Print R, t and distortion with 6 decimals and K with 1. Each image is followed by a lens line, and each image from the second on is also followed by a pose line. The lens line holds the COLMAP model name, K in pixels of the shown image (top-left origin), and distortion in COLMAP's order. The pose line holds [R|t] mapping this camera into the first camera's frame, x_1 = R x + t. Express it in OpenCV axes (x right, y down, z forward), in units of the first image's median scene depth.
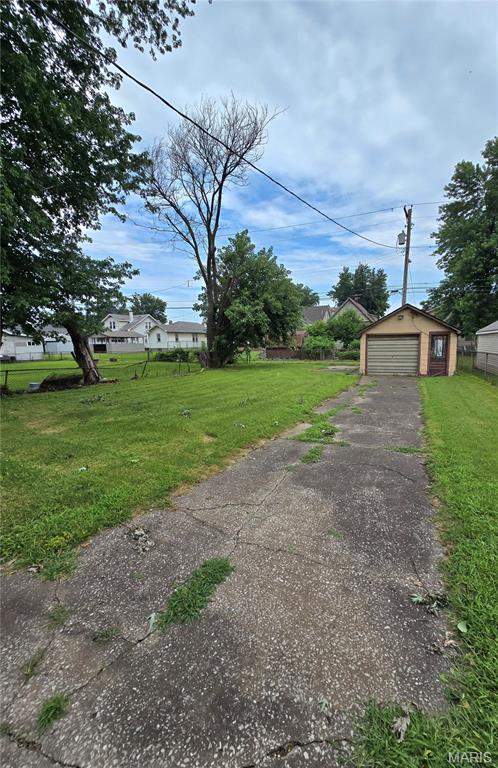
lens RADIAL K [[317.2, 0, 286.8], [0, 317.2, 386.7], [0, 0, 1]] dist [-0.001165, 0.000142]
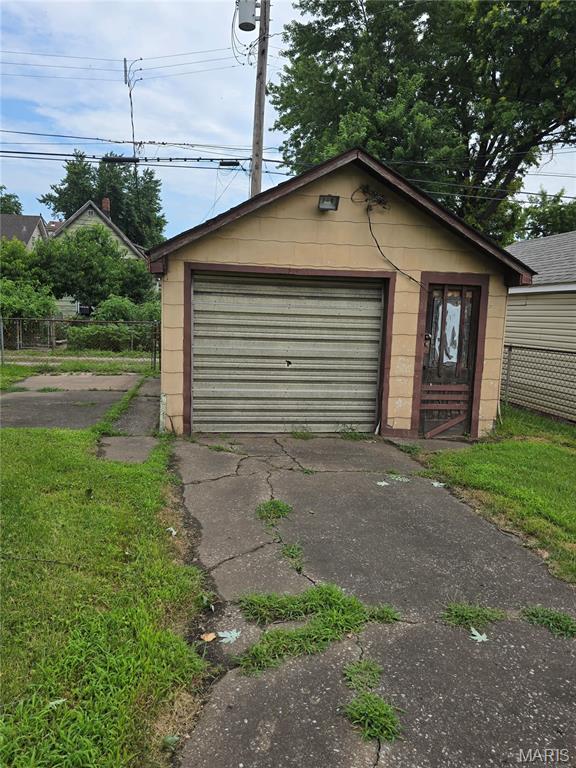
lens RADIAL K [[512.3, 0, 285.2], [0, 512.3, 382.7], [0, 0, 1]] dist [0.085921, -0.089963]
pose [[0.851504, -0.026183, 0.523694, 0.086852], [0.023416, 0.999655, 0.011907, -0.063394], [-0.523825, 0.002124, 0.851823, 0.498593]]
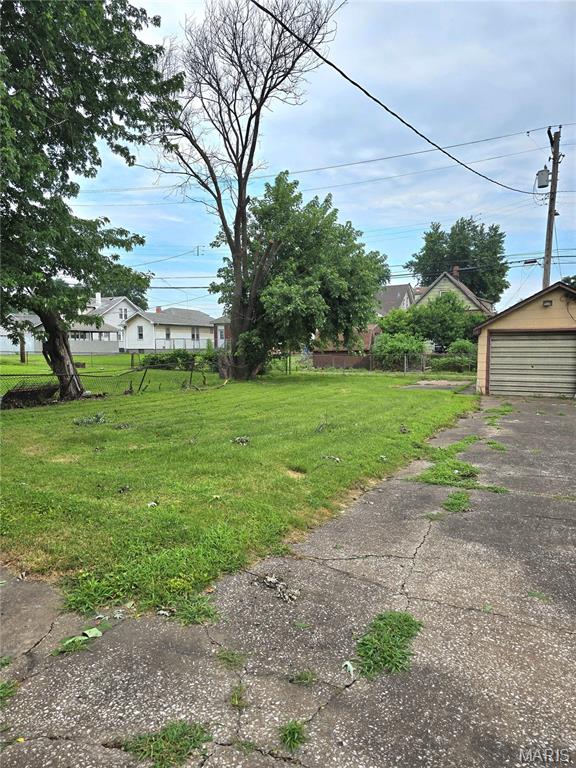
lens RADIAL K [[512.3, 0, 285.2], [0, 512.3, 382.7], [0, 0, 1]] dist [0.085921, -0.089963]
pose [[0.996126, 0.019540, -0.085735, -0.047252], [-0.024763, 0.997874, -0.060279, 0.008260], [0.084375, 0.062169, 0.994493, -0.038954]]
